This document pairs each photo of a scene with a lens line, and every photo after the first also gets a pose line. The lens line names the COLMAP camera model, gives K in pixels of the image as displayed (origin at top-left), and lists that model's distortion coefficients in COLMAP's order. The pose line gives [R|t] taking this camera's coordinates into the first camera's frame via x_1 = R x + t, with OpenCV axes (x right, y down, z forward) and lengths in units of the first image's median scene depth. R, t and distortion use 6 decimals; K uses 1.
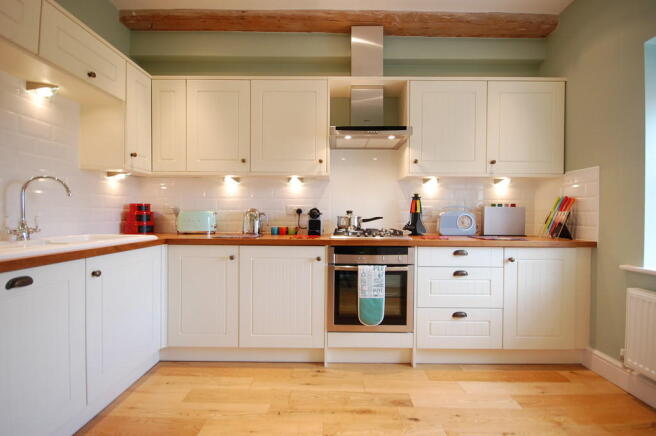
lens RADIAL K [[288.6, 0, 330.8], [0, 288.6, 218.6], [0, 0, 1]] dist [-0.002125, -0.000860]
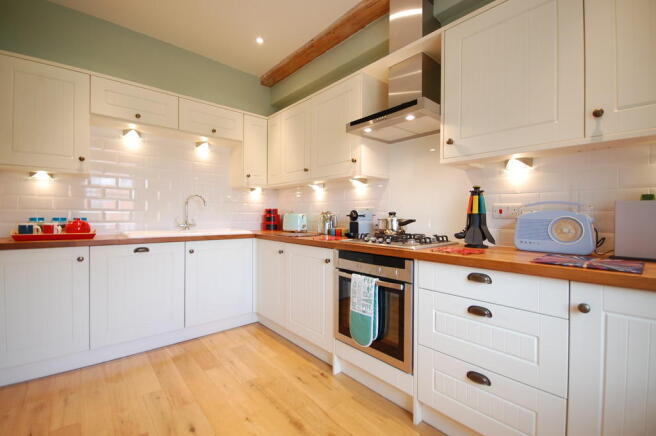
lens RADIAL K [[288.6, 0, 330.9], [0, 288.6, 217.5], [0, 0, 1]] dist [-0.002125, -0.000860]
pose [[0.662470, 0.002225, -0.749085, 0.703039], [-0.011056, 0.999916, -0.006807, -0.003736], [0.749007, 0.012791, 0.662438, 0.348226]]
